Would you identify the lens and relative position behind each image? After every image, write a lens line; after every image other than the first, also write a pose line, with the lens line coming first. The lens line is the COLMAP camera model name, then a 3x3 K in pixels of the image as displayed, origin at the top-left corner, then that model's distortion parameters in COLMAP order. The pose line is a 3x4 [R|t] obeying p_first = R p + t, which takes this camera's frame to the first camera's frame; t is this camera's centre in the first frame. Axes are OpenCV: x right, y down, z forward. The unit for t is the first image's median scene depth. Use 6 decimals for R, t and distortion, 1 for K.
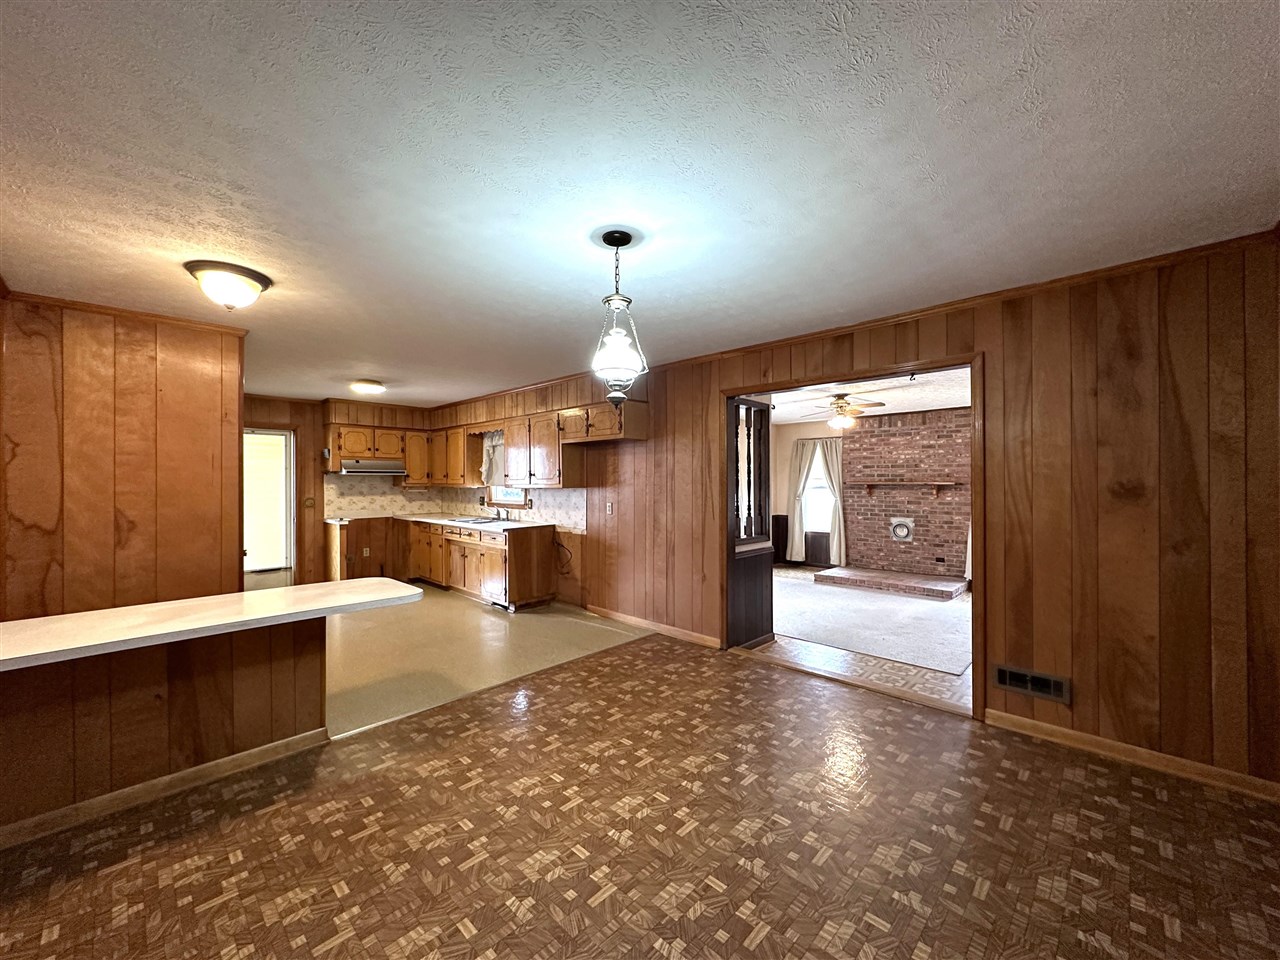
lens RADIAL K [[507.2, 0, 640.3], [0, 507.2, 479.5], [0, 0, 1]] dist [-0.003673, 0.000980]
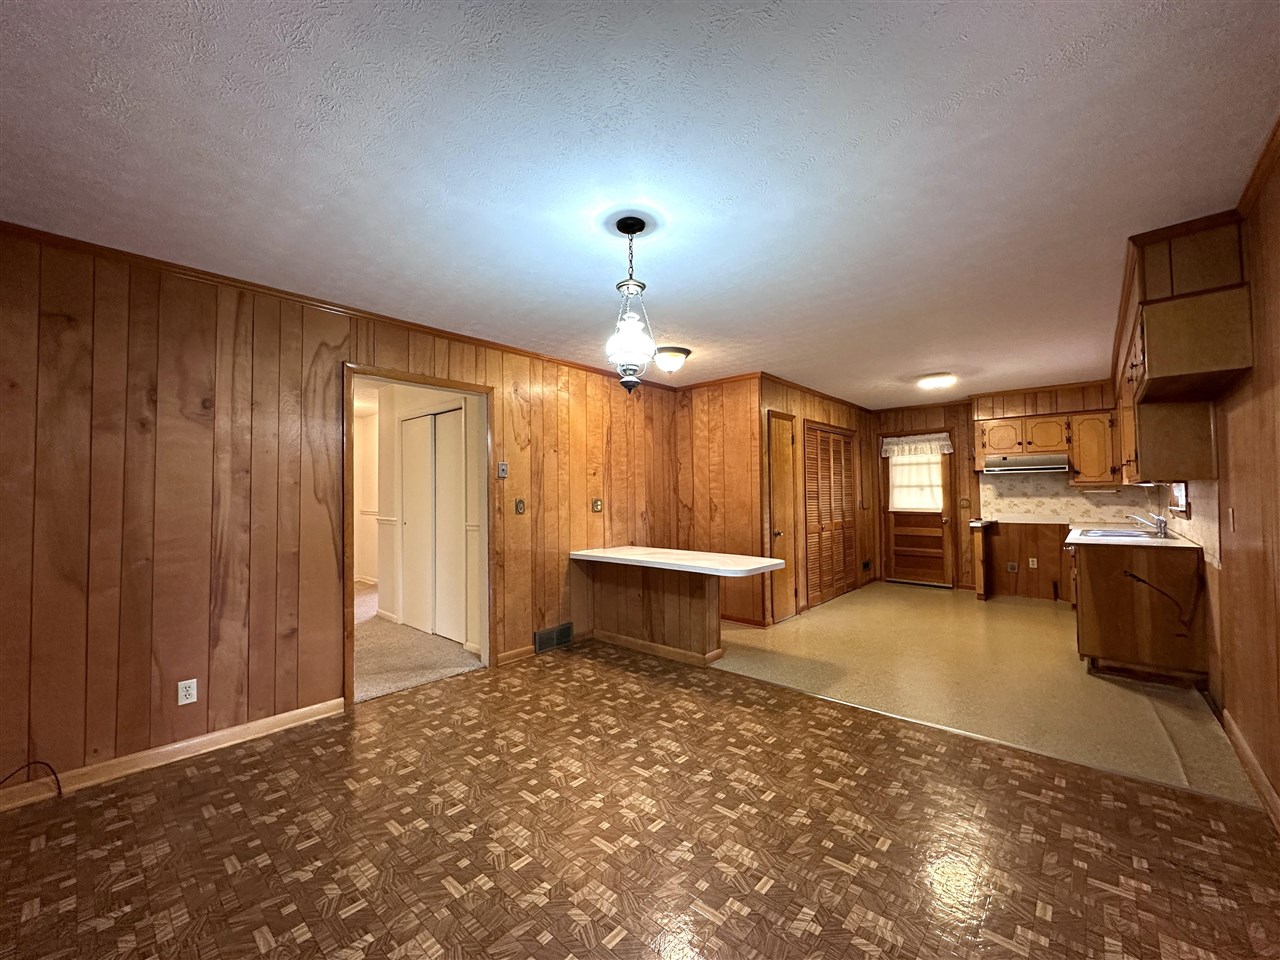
lens RADIAL K [[507.2, 0, 641.2], [0, 507.2, 481.7], [0, 0, 1]] dist [-0.003673, 0.000980]
pose [[0.040239, -0.025111, -0.998875, 0.351466], [0.011530, 0.999629, -0.024665, 0.022747], [0.999124, -0.010524, 0.040514, 0.360410]]
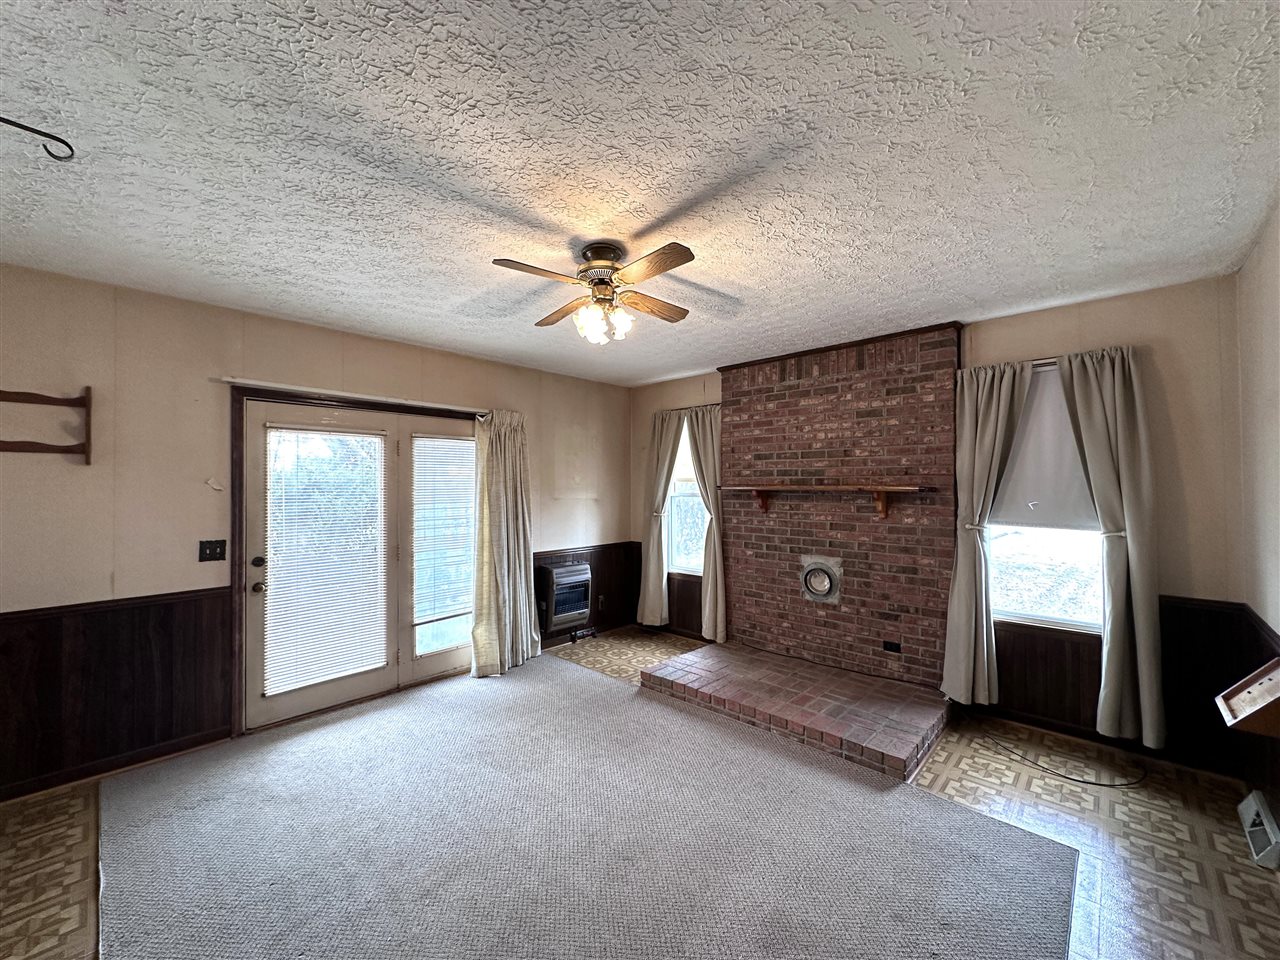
lens RADIAL K [[507.2, 0, 639.9], [0, 507.2, 480.6], [0, 0, 1]] dist [-0.003673, 0.000980]
pose [[0.999905, 0.001586, 0.013713, 0.433358], [-0.001497, 0.999978, -0.006525, 0.004707], [-0.013723, 0.006504, 0.999885, 0.652376]]
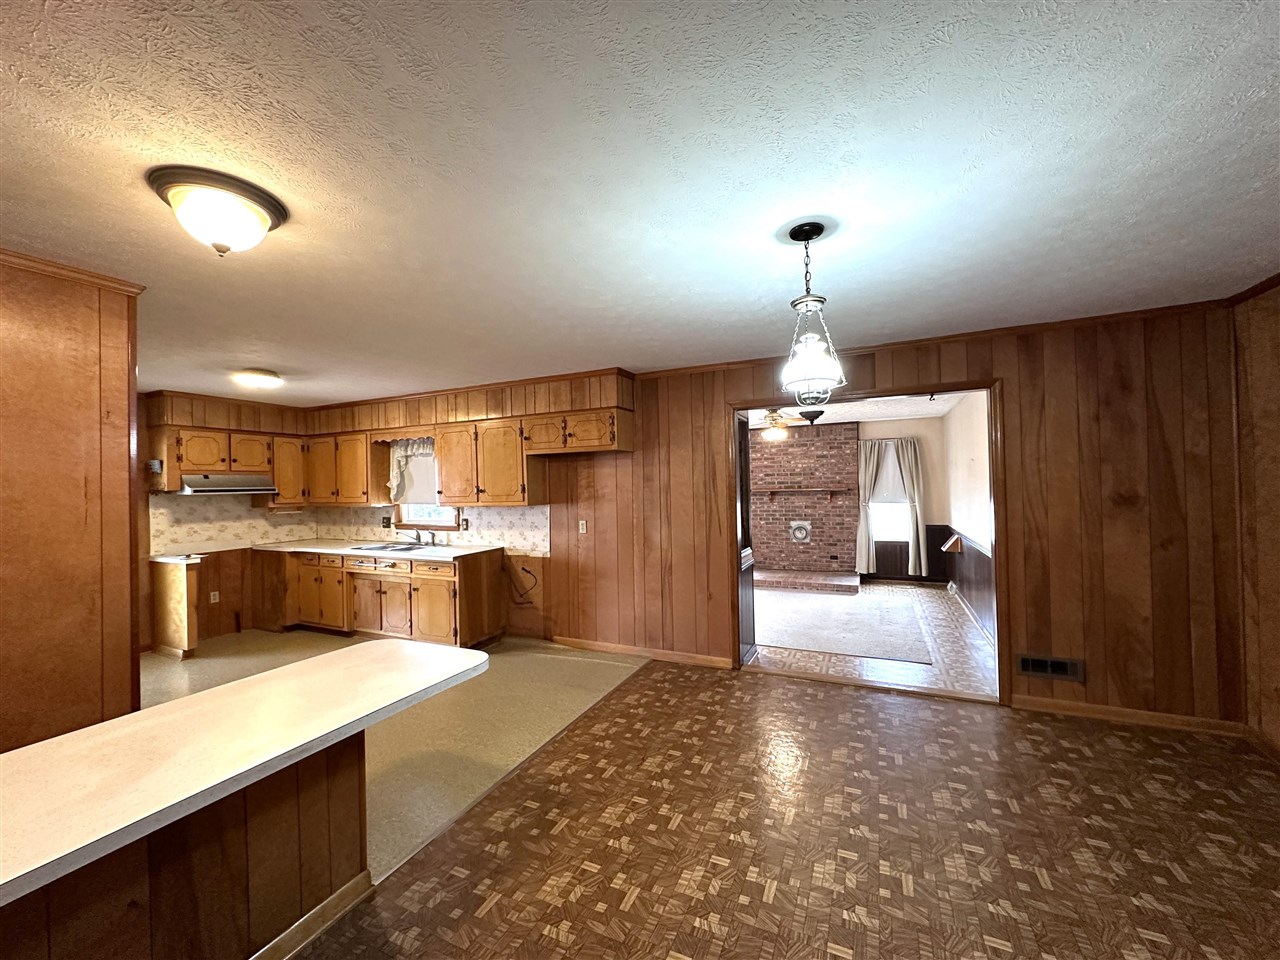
lens RADIAL K [[507.2, 0, 639.9], [0, 507.2, 480.0], [0, 0, 1]] dist [-0.003673, 0.000980]
pose [[0.944194, -0.014725, 0.329061, -0.227120], [0.018178, 0.999807, -0.007418, -0.015657], [-0.328889, 0.012986, 0.944279, 0.099484]]
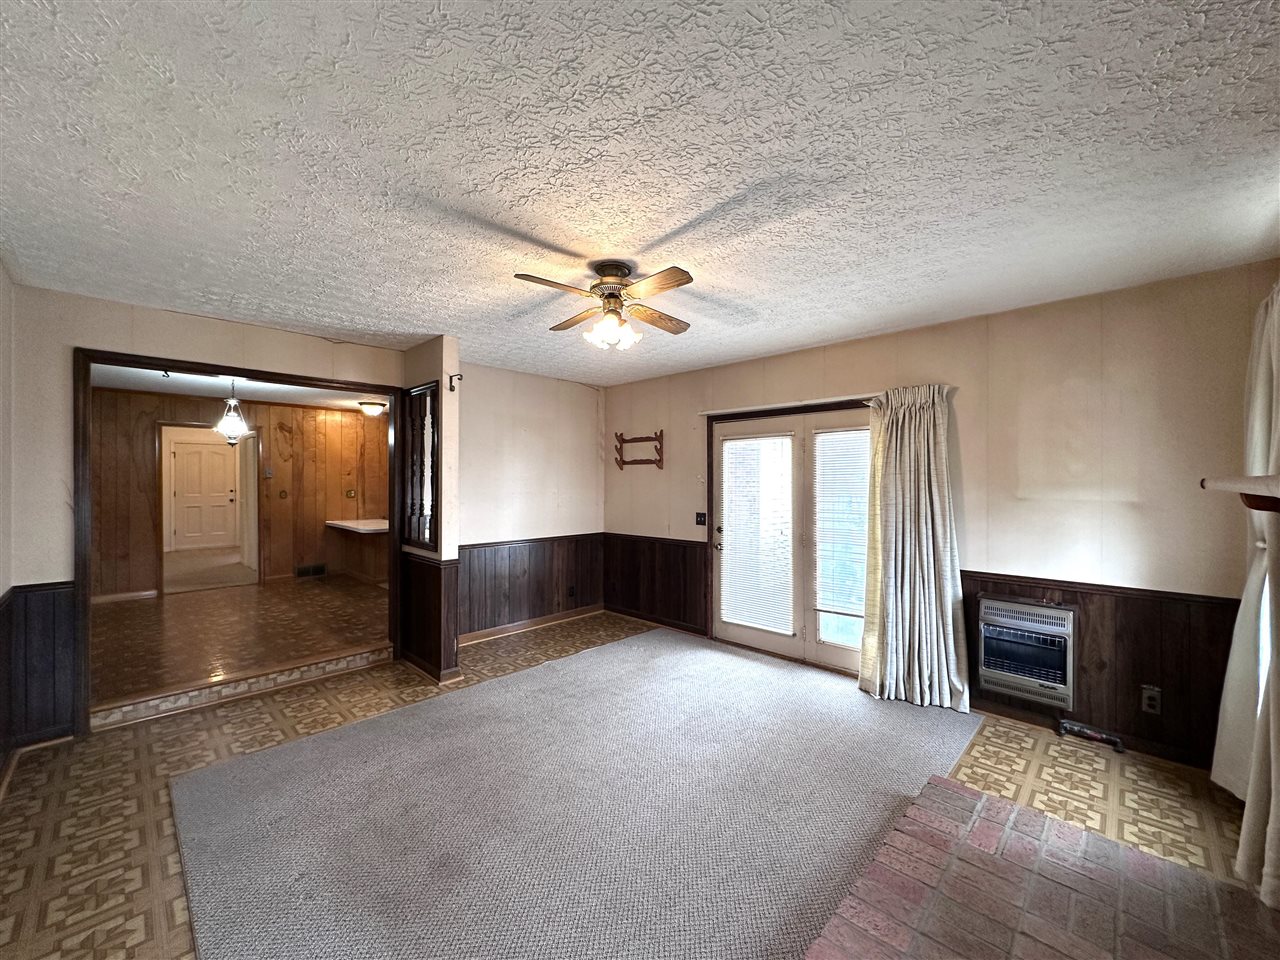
lens RADIAL K [[507.2, 0, 639.8], [0, 507.2, 482.1], [0, 0, 1]] dist [-0.003673, 0.000980]
pose [[-0.004224, 0.006170, -0.999972, 0.841827], [0.004590, 0.999971, 0.006150, 0.005946], [0.999981, -0.004564, -0.004252, 1.063818]]
